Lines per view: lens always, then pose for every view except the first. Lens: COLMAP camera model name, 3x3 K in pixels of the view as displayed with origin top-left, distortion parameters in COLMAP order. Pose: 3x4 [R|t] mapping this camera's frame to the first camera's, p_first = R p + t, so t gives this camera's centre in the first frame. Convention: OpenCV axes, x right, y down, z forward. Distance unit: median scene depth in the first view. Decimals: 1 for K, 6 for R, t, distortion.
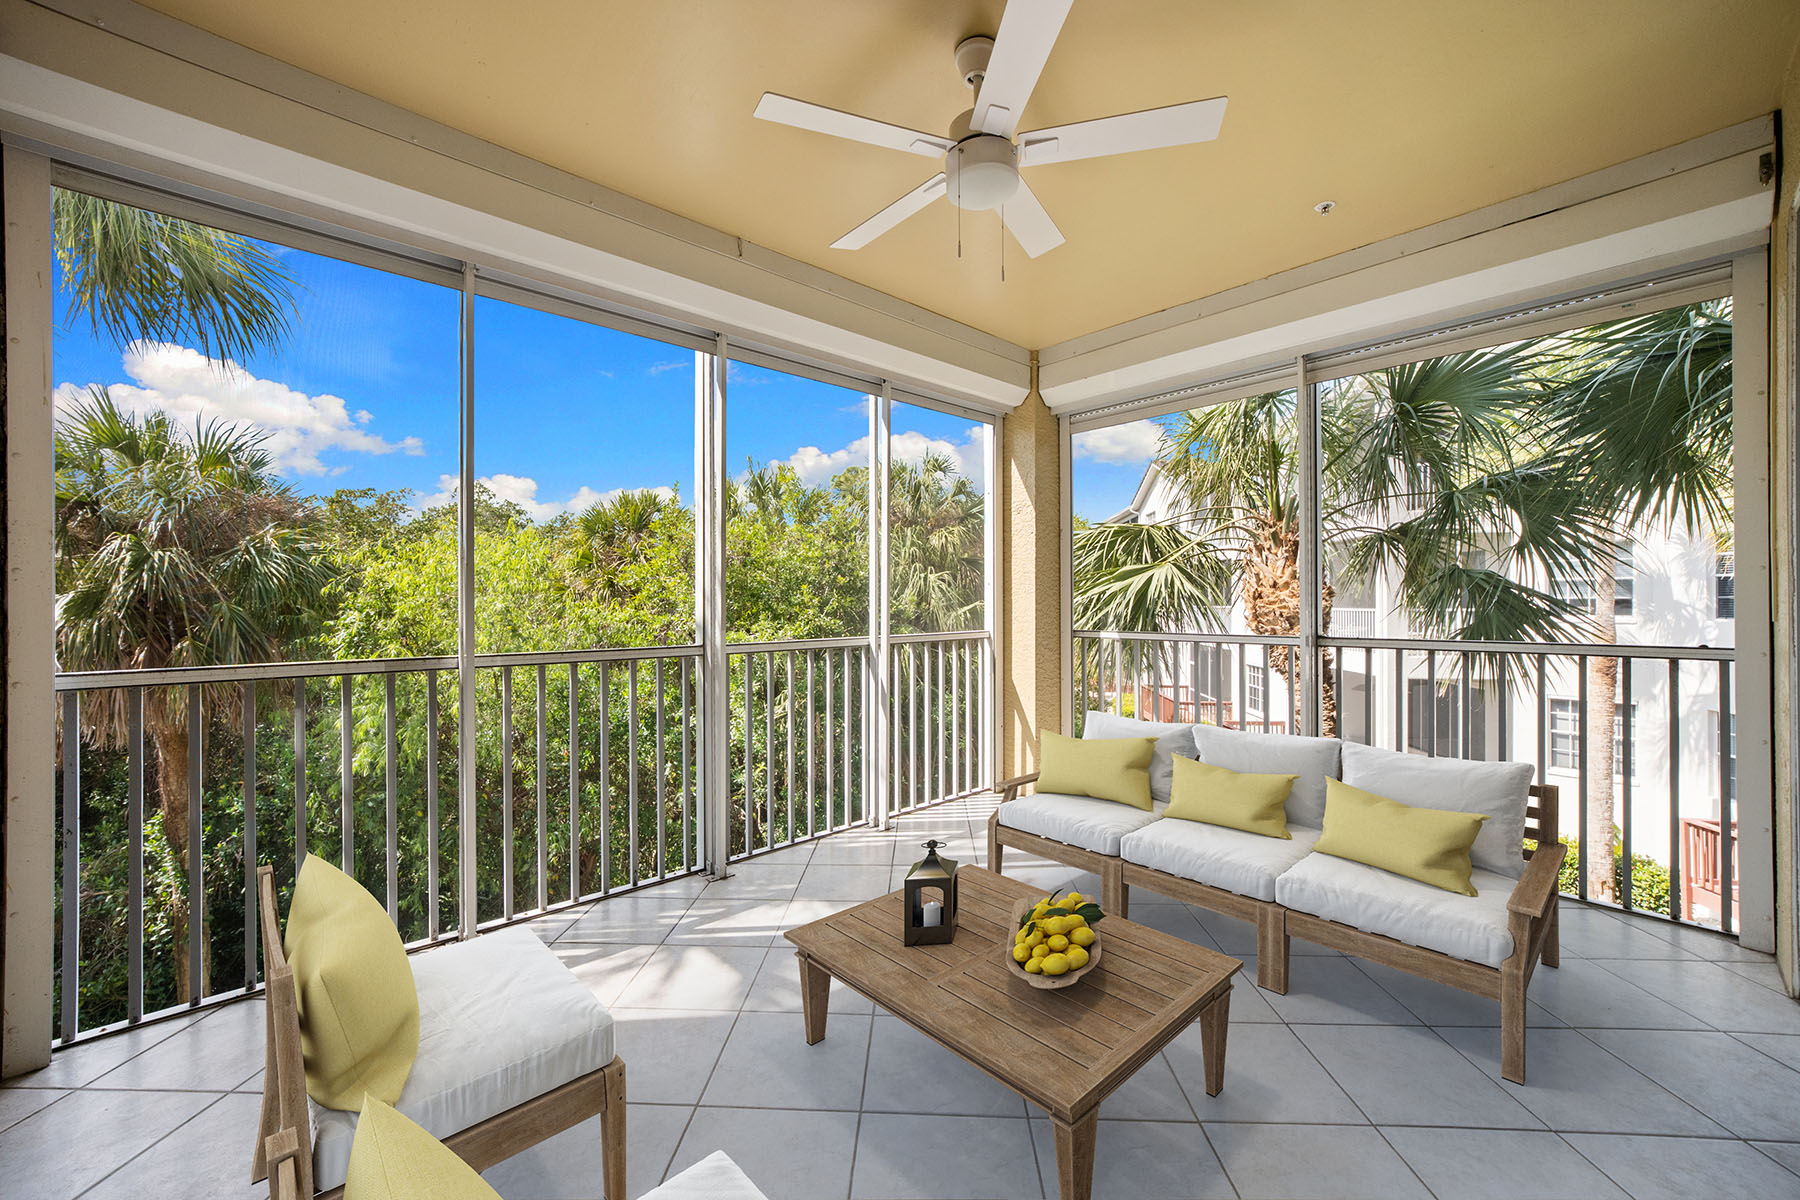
lens RADIAL K [[694.3, 0, 893.9], [0, 694.3, 596.6], [0, 0, 1]] dist [-0.009698, 0.000071]
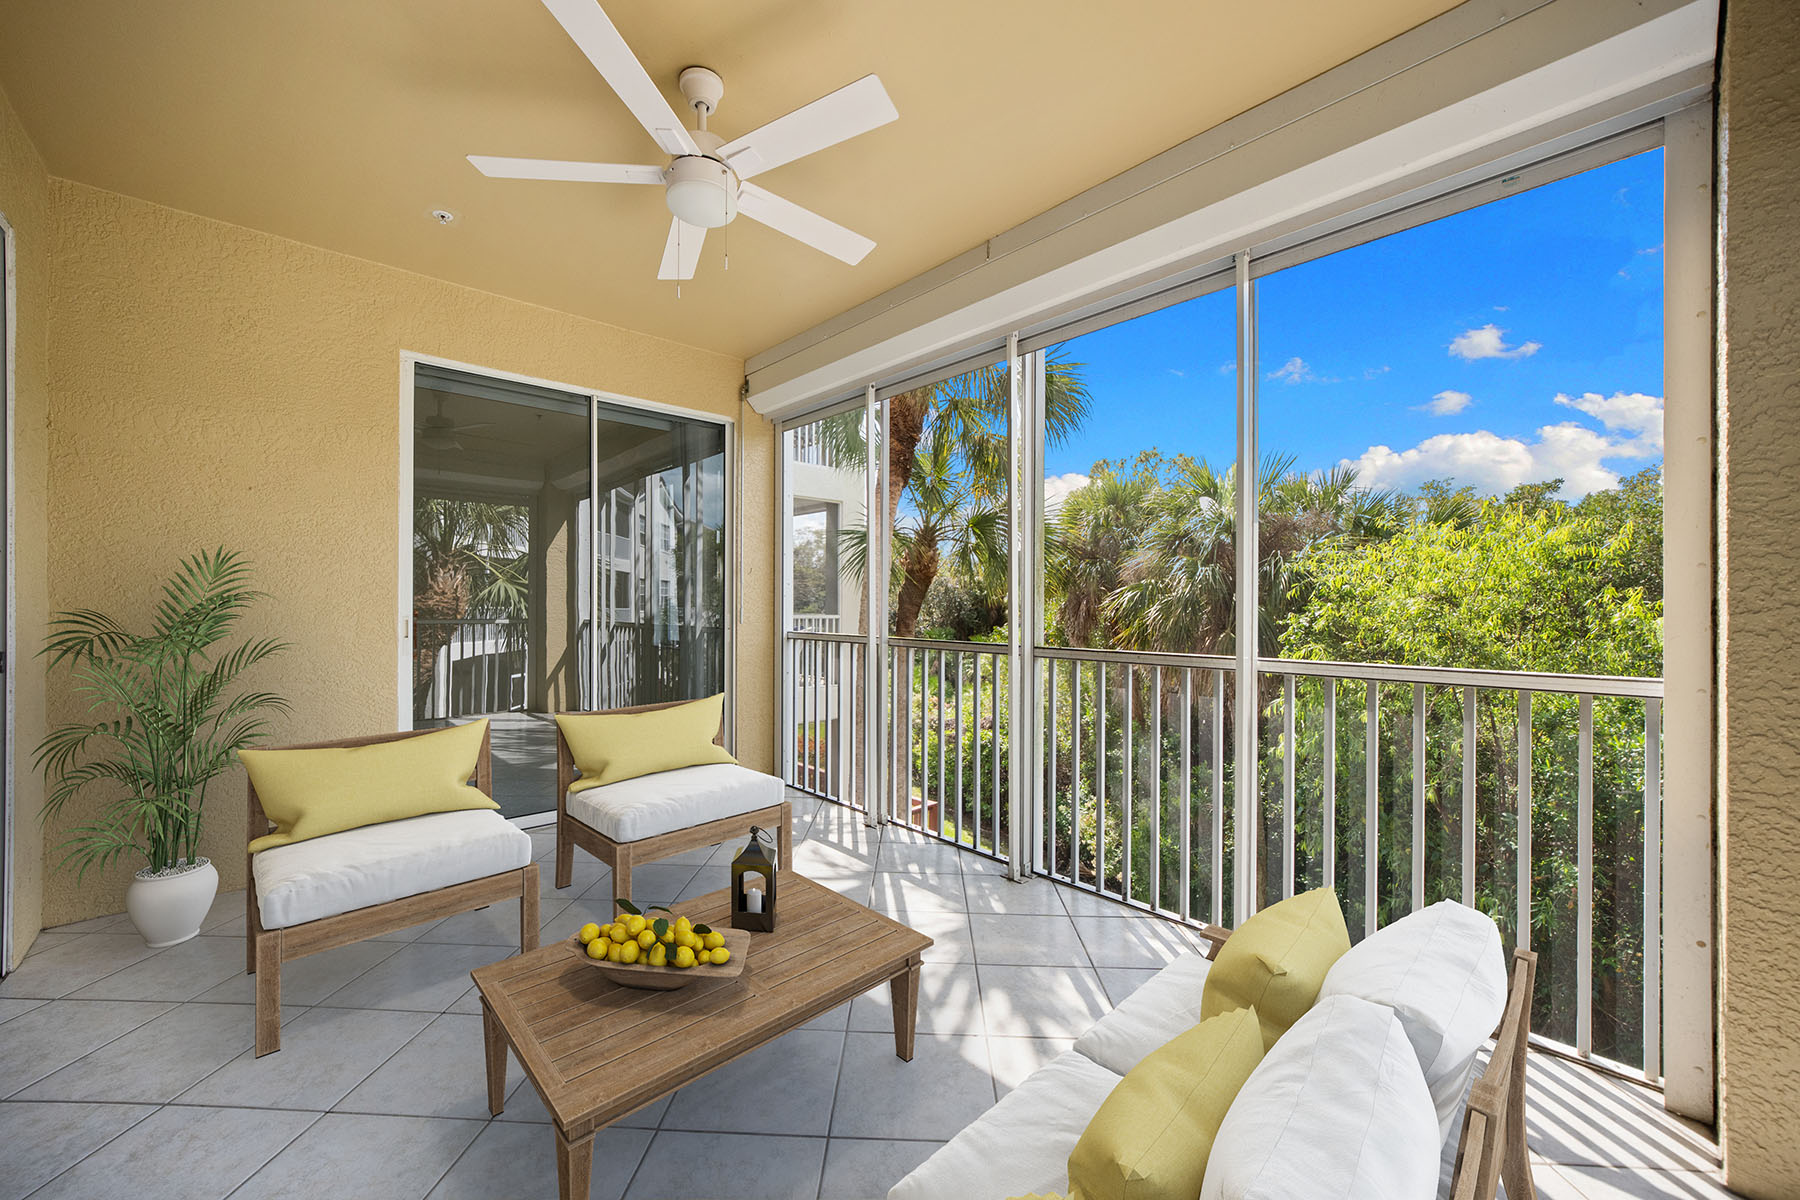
lens RADIAL K [[694.3, 0, 893.9], [0, 694.3, 596.6], [0, 0, 1]] dist [-0.009698, 0.000071]
pose [[-0.009041, -0.009830, -0.999911, 0.375338], [0.002468, 0.999948, -0.009853, 0.006568], [0.999956, -0.002556, -0.009016, 0.423593]]
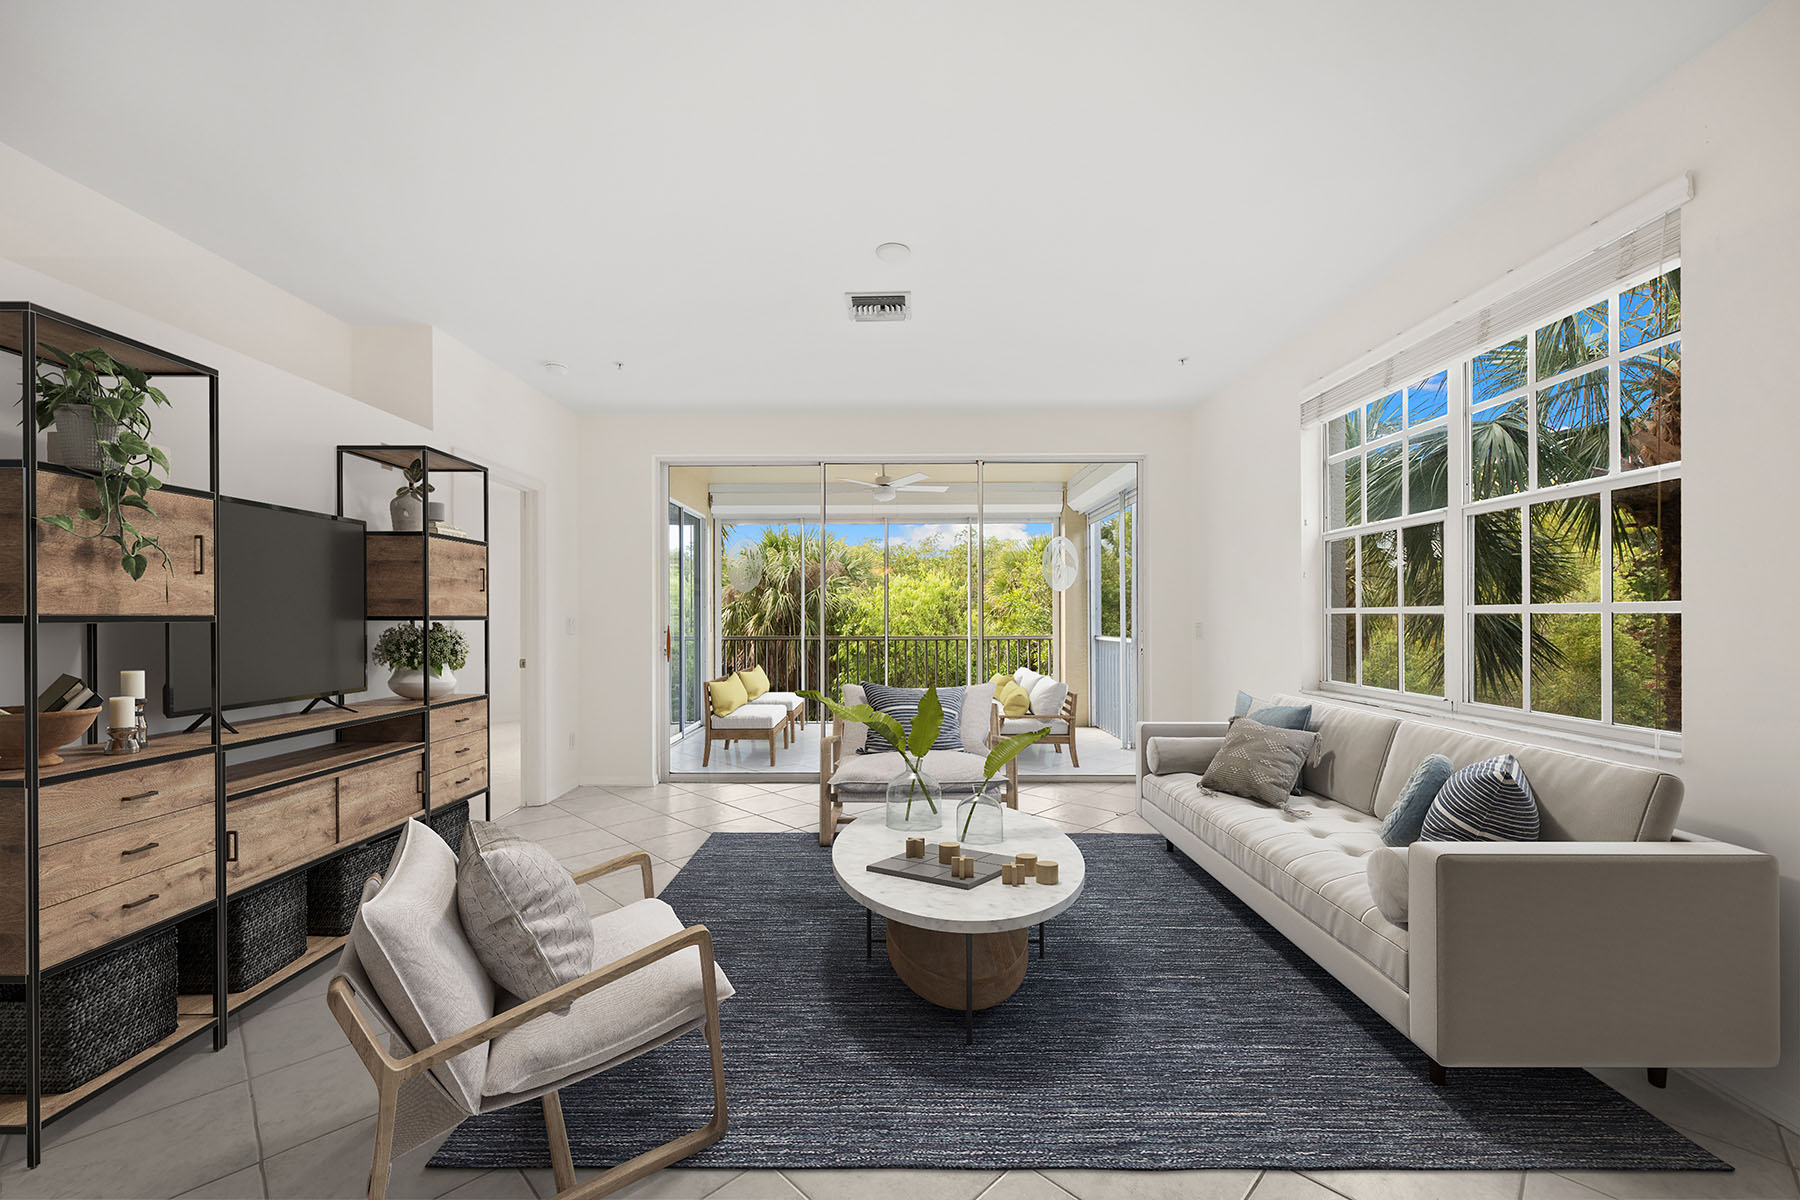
lens RADIAL K [[720.3, 0, 892.8], [0, 720.3, 615.3], [0, 0, 1]] dist [-0.000304, -0.000158]
pose [[0.739422, -0.001926, -0.673240, 0.802886], [0.004595, 0.999987, 0.002186, -0.008091], [0.673227, -0.004709, 0.739421, -0.496539]]
